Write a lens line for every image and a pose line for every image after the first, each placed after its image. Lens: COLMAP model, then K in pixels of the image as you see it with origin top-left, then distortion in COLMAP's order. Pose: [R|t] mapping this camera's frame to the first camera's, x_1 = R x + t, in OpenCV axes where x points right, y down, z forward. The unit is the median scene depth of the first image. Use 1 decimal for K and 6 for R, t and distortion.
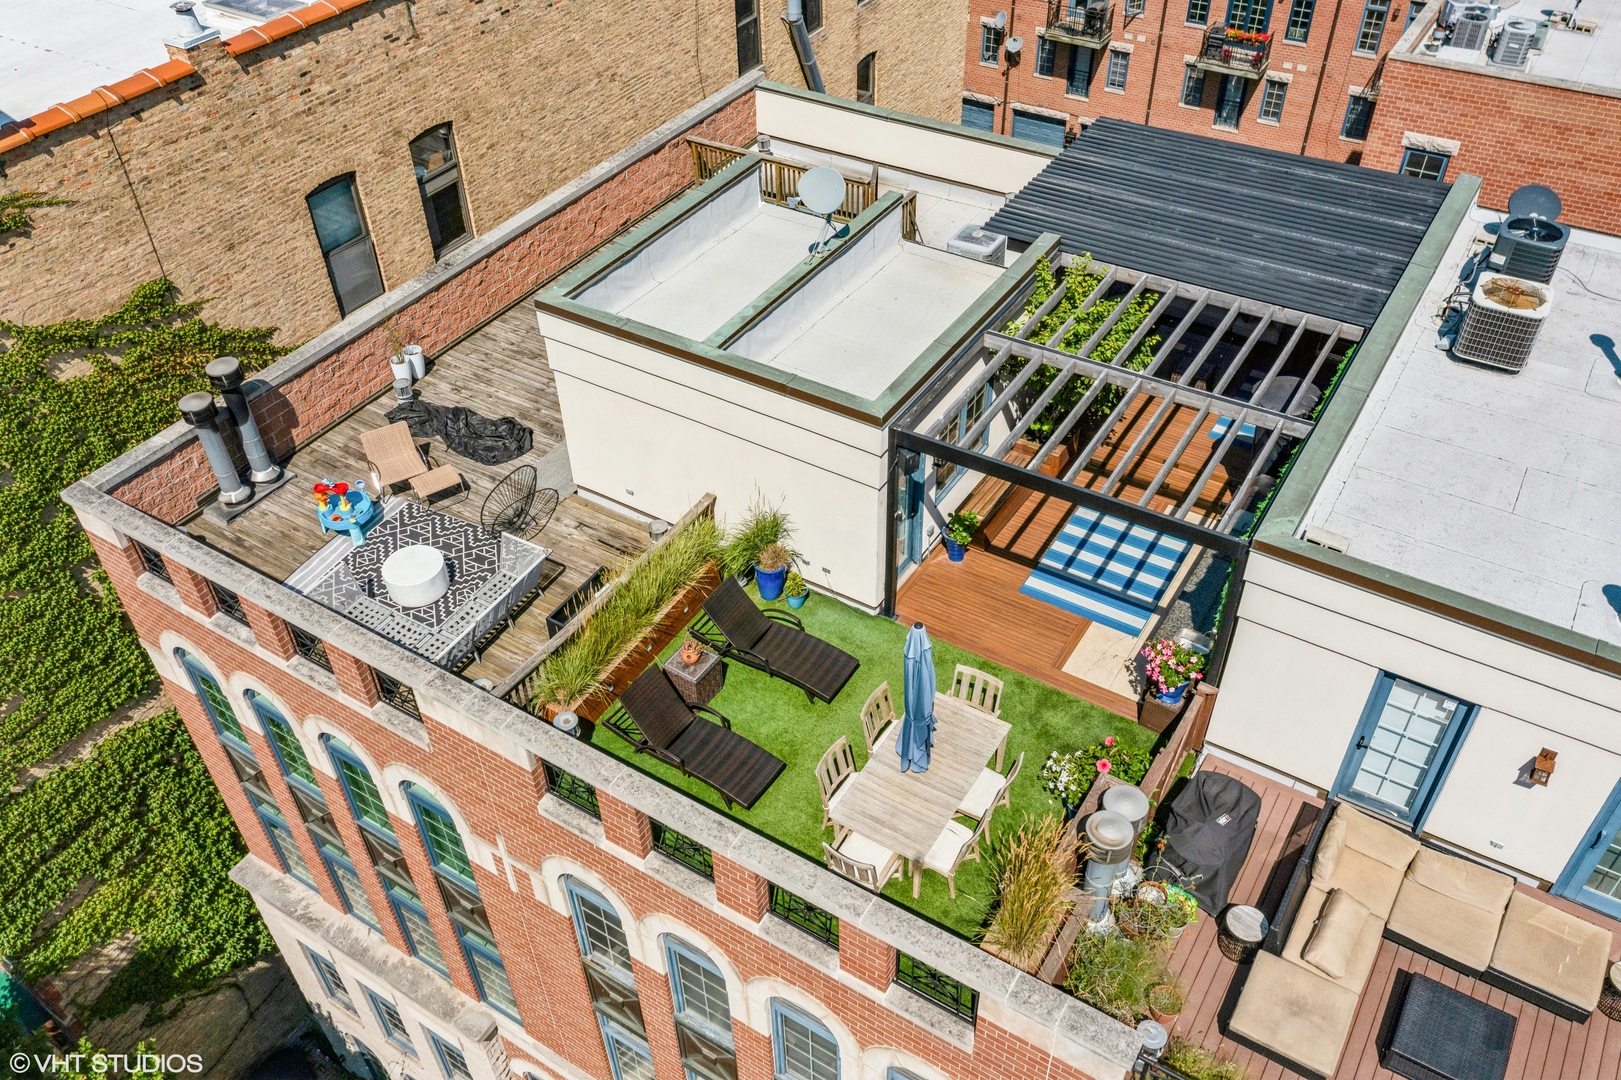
lens RADIAL K [[1296.8, 0, 802.8], [0, 1296.8, 532.2], [0, 0, 1]] dist [0.004041, 0.009914]
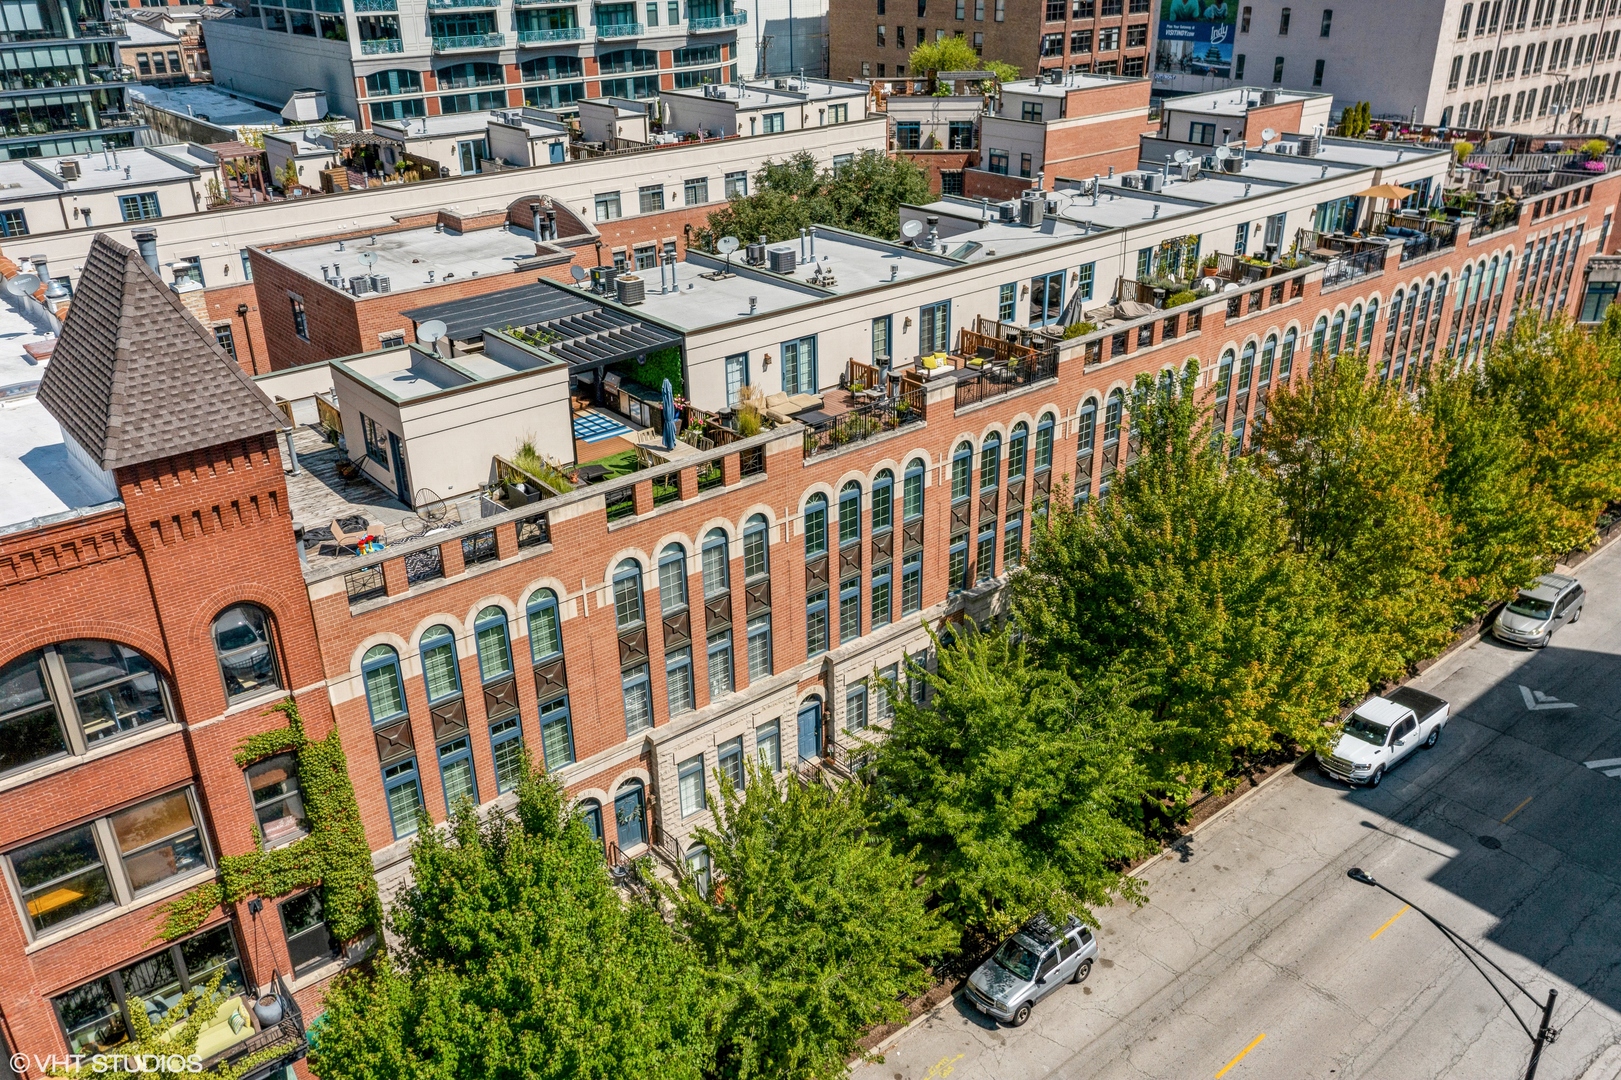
lens RADIAL K [[1296.8, 0, 802.8], [0, 1296.8, 532.2], [0, 0, 1]] dist [0.004041, 0.009914]
pose [[0.311579, -0.388113, 0.867345, -1.729419], [0.631383, 0.766705, 0.116266, 0.132029], [-0.710122, 0.511401, 0.483938, -0.321906]]
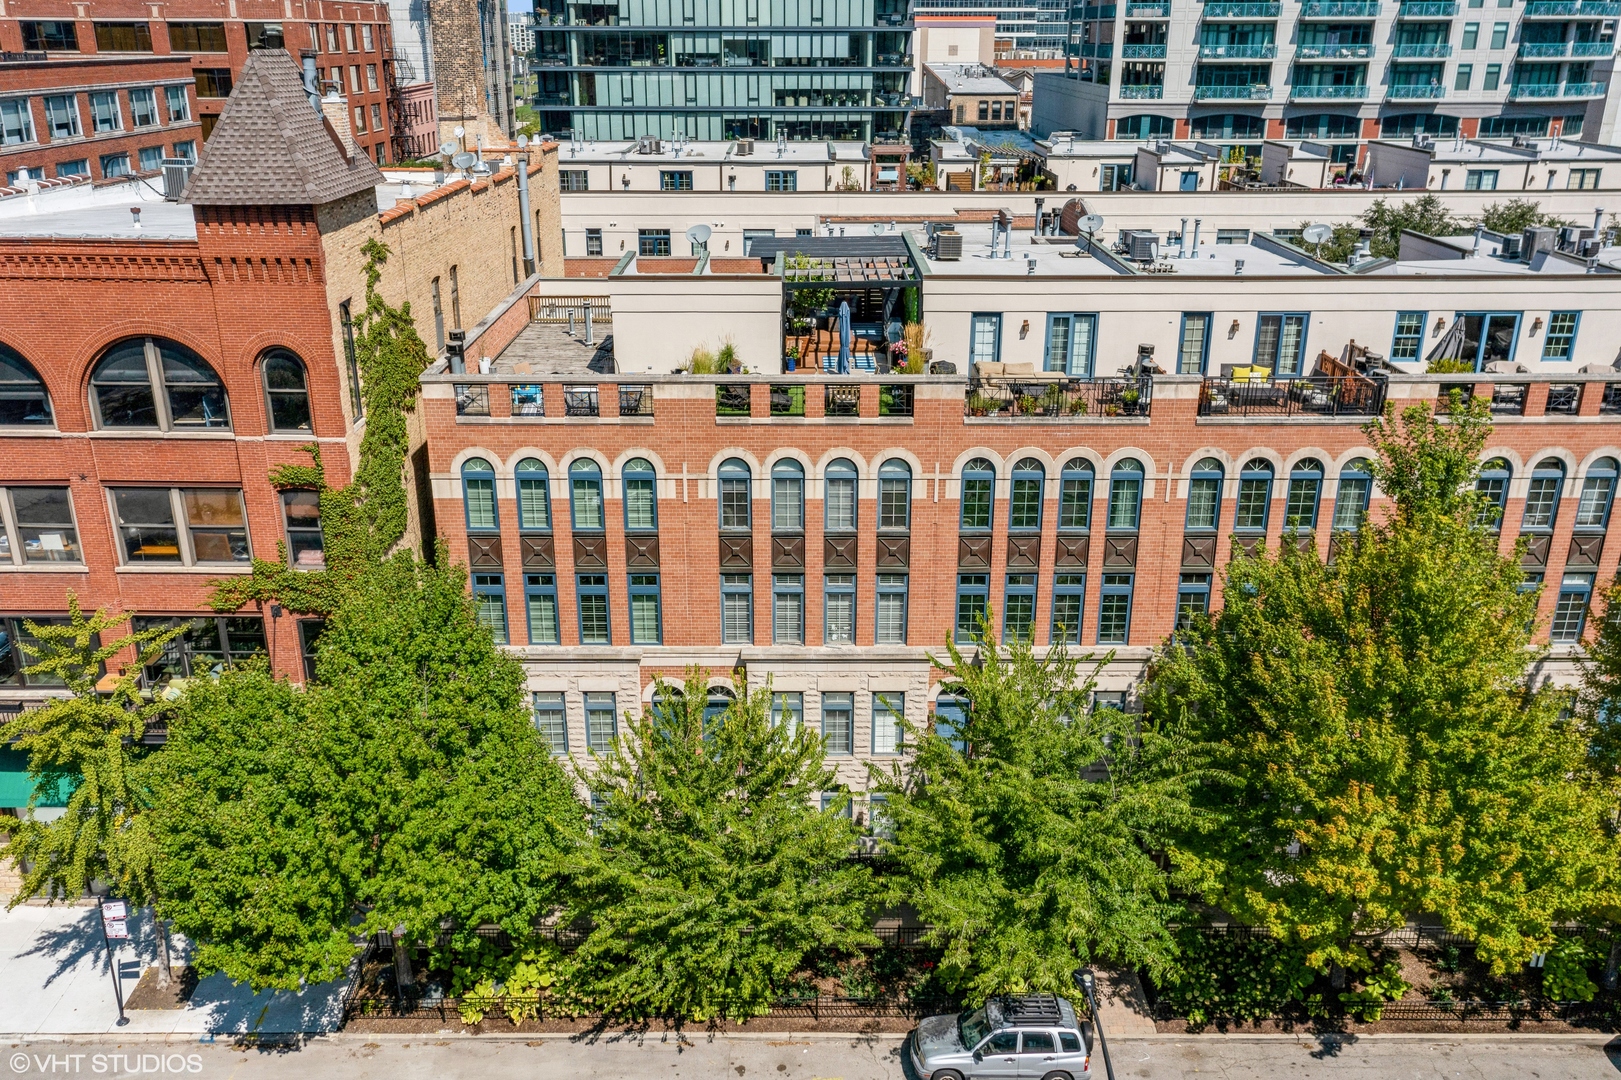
lens RADIAL K [[1327.3, 0, 800.5], [0, 1327.3, 537.4], [0, 0, 1]] dist [0.008987, 0.004425]
pose [[0.844239, -0.165332, 0.509830, -1.099700], [0.335494, 0.904840, -0.262123, 0.892637], [-0.417977, 0.392340, 0.819368, -0.816021]]
